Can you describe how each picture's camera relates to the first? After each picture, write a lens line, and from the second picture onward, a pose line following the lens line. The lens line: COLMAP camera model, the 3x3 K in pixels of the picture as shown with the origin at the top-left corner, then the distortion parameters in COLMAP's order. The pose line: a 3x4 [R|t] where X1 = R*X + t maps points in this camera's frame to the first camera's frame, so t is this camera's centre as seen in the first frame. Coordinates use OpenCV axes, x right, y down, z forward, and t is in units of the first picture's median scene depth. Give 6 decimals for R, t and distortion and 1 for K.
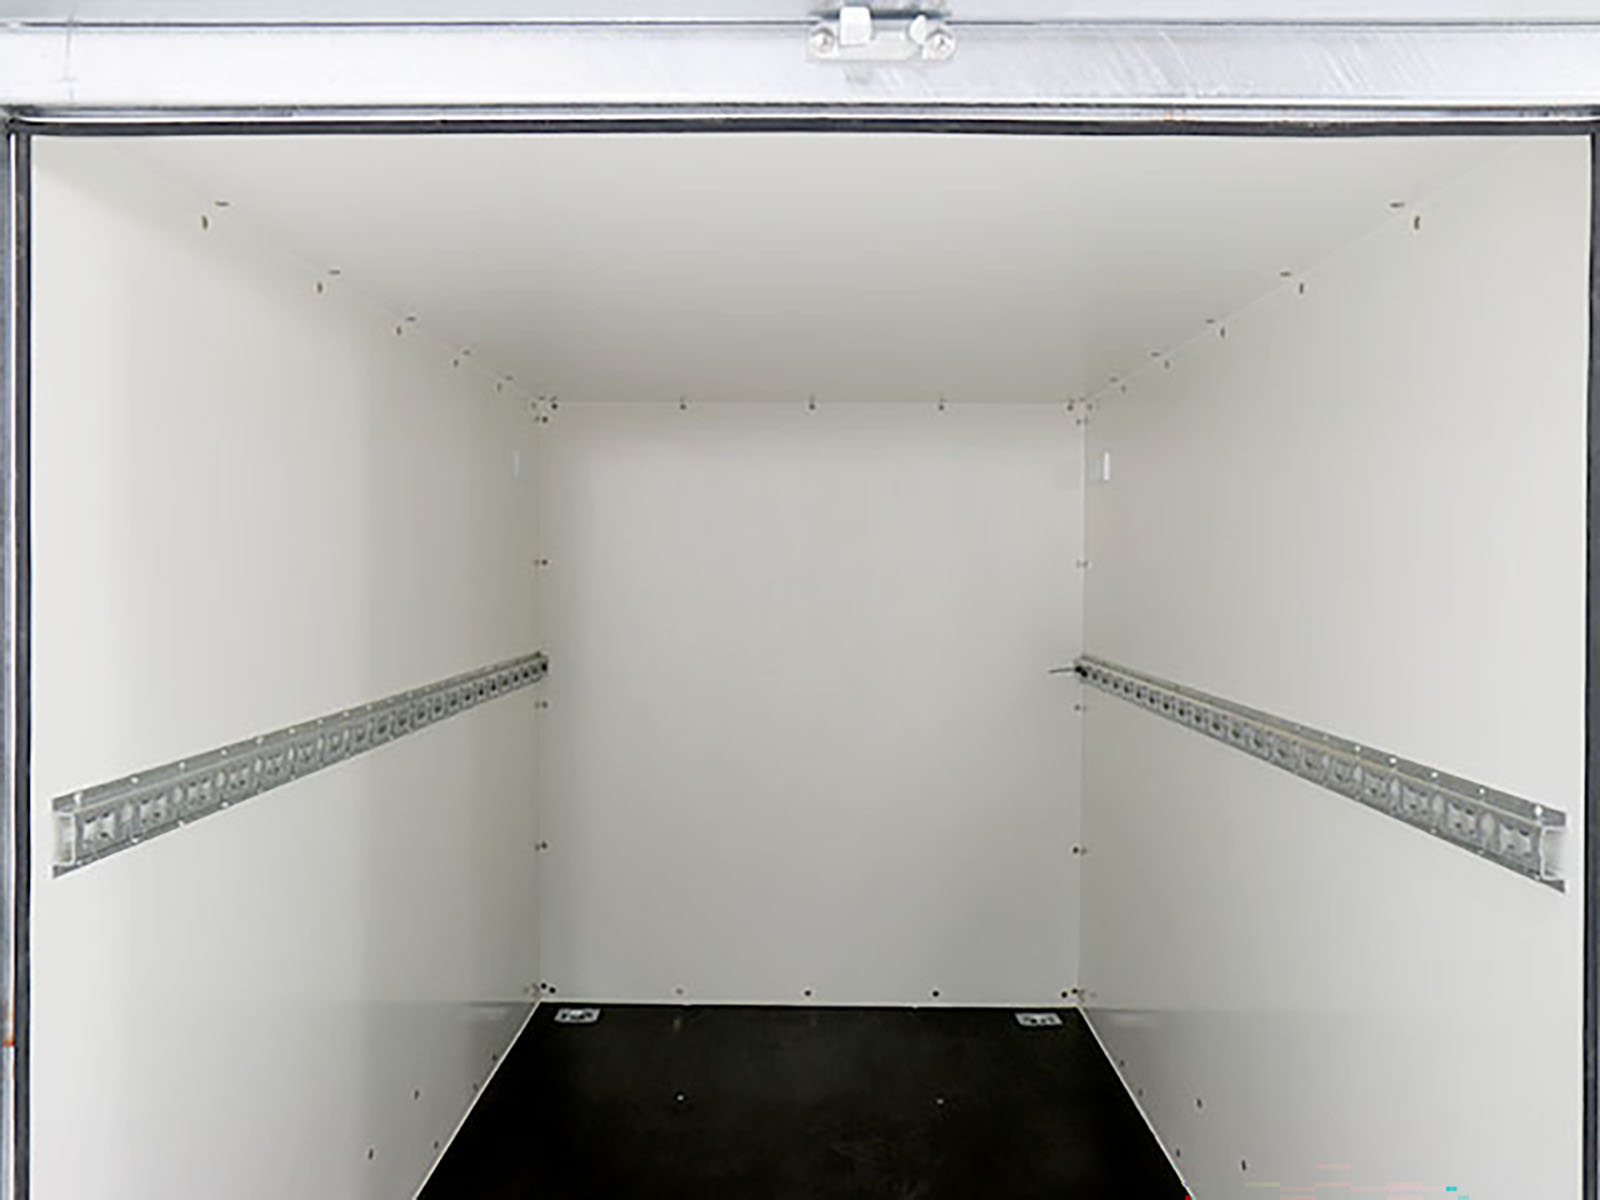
lens RADIAL K [[1564.3, 0, 800.0], [0, 1564.3, 600.0], [0, 0, 1]] dist [-0.090682, 0.149821]
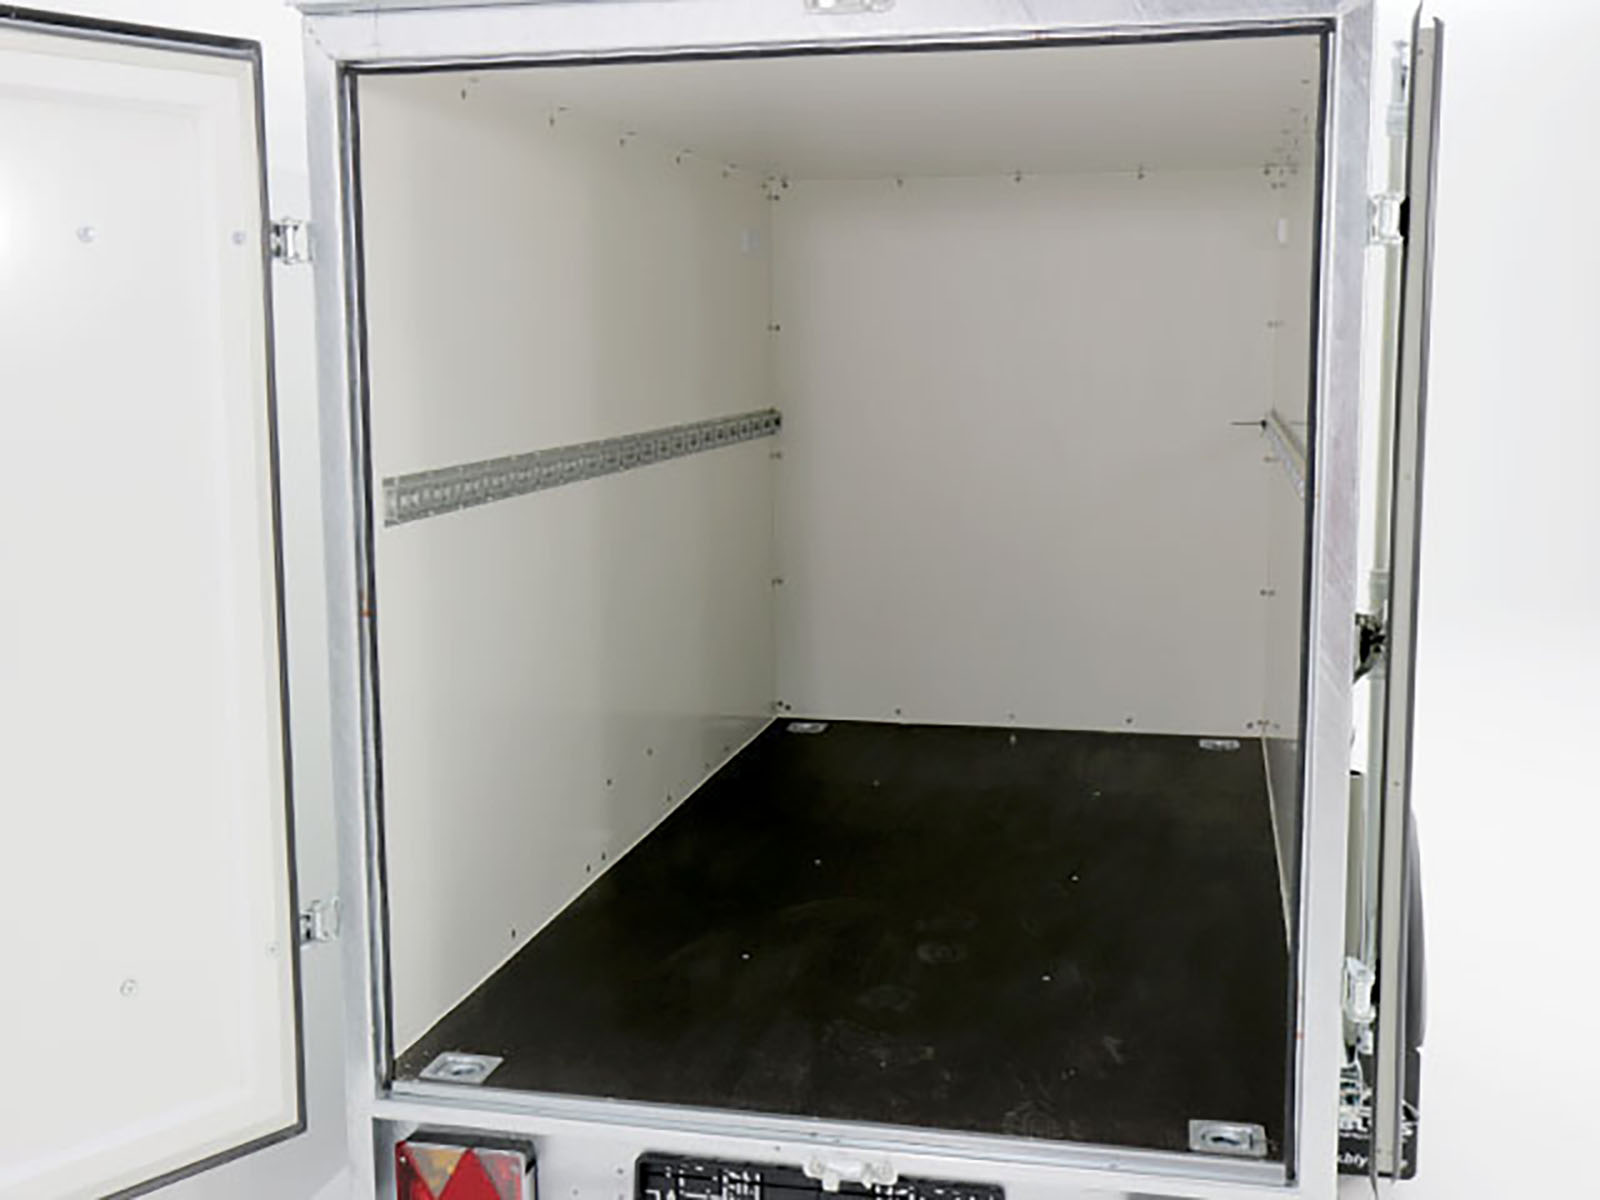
lens RADIAL K [[1797.2, 0, 800.0], [0, 1797.2, 600.0], [0, 0, 1]] dist [-0.024045, 0.028978]
pose [[0.978646, 0.017513, -0.204805, 0.121081], [0.008880, 0.991832, 0.127244, 0.005634], [0.205360, -0.126345, 0.970497, -0.274138]]
